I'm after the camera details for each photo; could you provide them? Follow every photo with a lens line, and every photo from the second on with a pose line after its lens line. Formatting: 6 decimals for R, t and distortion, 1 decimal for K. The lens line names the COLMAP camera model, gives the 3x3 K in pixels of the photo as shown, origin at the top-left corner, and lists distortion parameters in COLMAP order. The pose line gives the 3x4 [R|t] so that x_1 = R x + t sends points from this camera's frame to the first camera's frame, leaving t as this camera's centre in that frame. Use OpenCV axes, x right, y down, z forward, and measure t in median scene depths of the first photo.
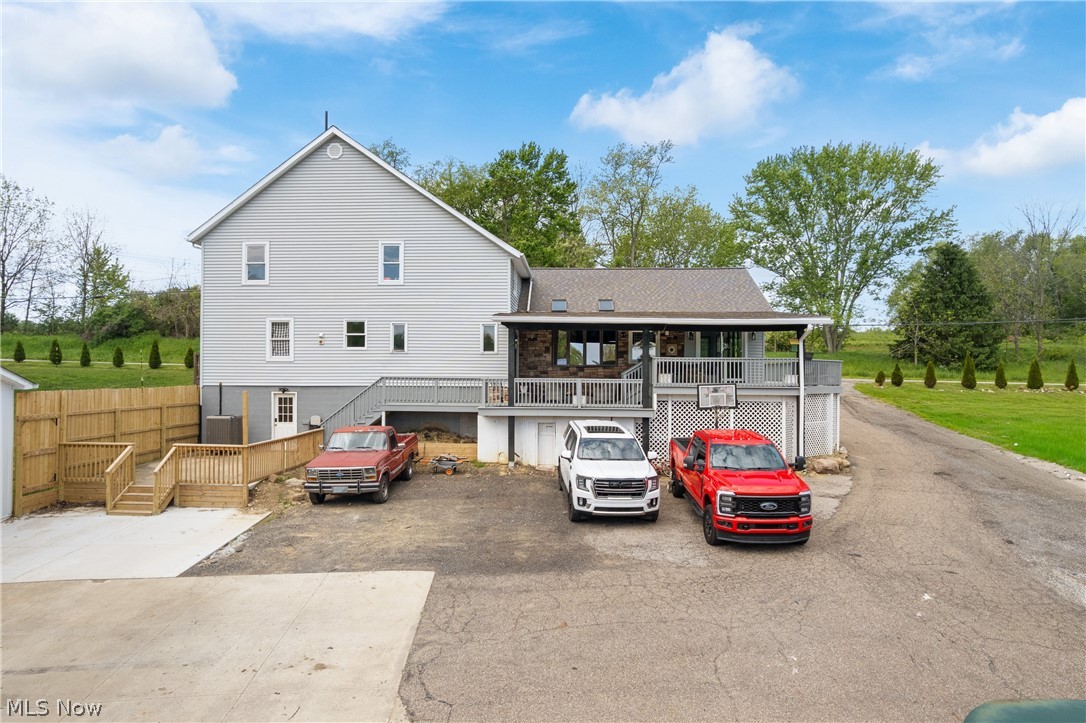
lens RADIAL K [[698.8, 0, 543.3], [0, 698.8, 356.5], [0, 0, 1]] dist [-0.033453, 0.002919]
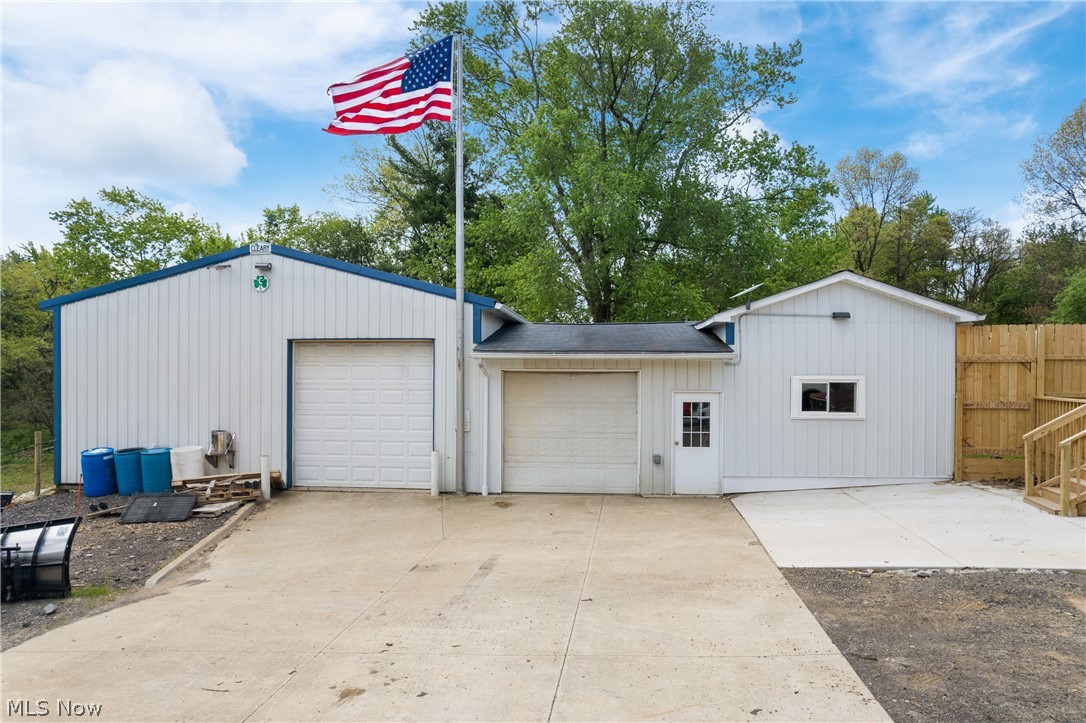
lens RADIAL K [[698.8, 0, 543.0], [0, 698.8, 366.1], [0, 0, 1]] dist [-0.033453, 0.002919]
pose [[-0.191308, -0.008079, -0.981497, 0.142952], [0.013301, 0.999853, -0.010823, 0.131147], [0.981440, -0.015125, -0.191173, 0.878673]]
